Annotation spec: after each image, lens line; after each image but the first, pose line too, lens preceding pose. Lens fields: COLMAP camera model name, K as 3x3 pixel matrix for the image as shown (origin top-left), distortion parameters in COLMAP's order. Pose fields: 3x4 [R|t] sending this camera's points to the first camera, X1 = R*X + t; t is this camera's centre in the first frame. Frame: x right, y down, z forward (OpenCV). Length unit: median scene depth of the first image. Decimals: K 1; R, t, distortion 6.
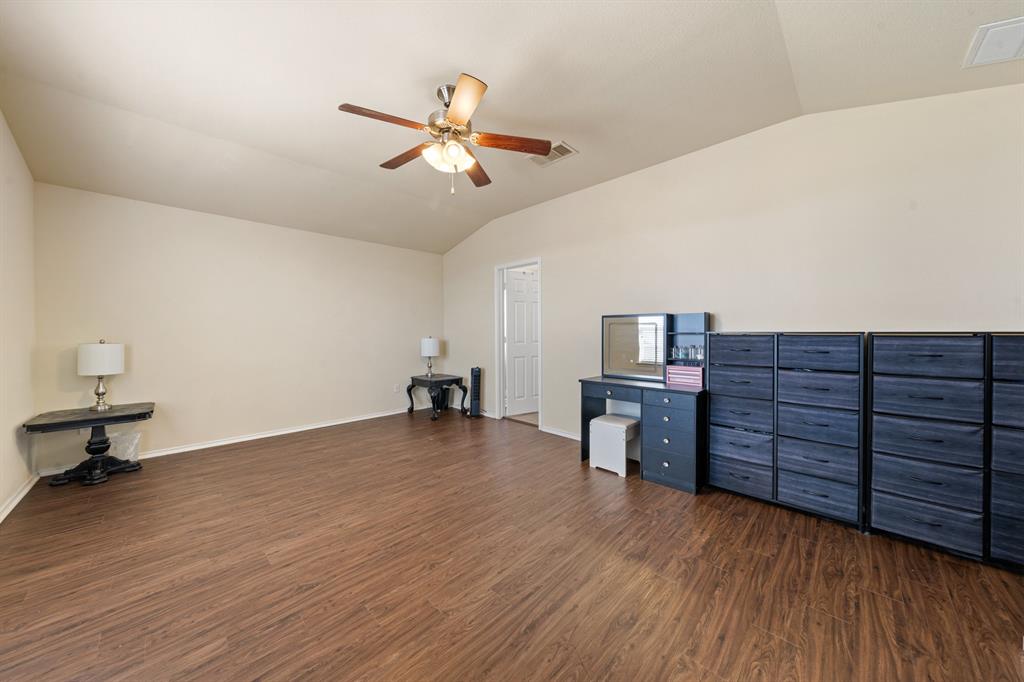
lens RADIAL K [[347.8, 0, 511.1], [0, 347.8, 339.2], [0, 0, 1]] dist [0.014006, -0.000037]
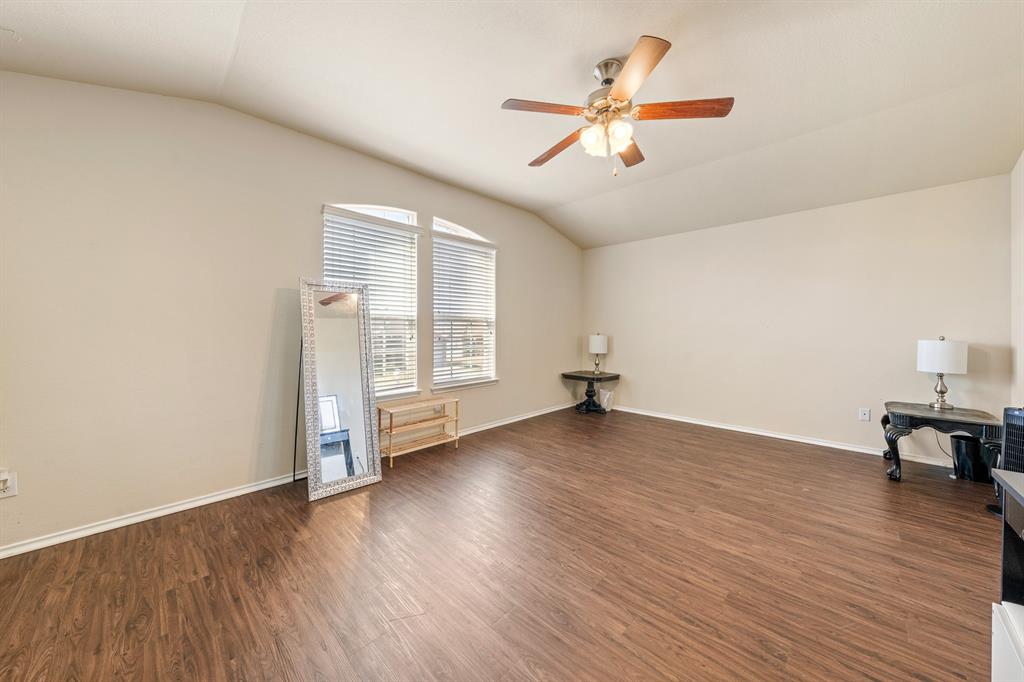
lens RADIAL K [[353.3, 0, 512.0], [0, 353.3, 341.0], [0, 0, 1]] dist [-0.001726, -0.000130]
pose [[0.015090, 0.034492, -0.999291, 0.582784], [-0.021359, 0.999188, 0.034166, -0.012111], [0.999658, 0.020828, 0.015814, 0.572449]]
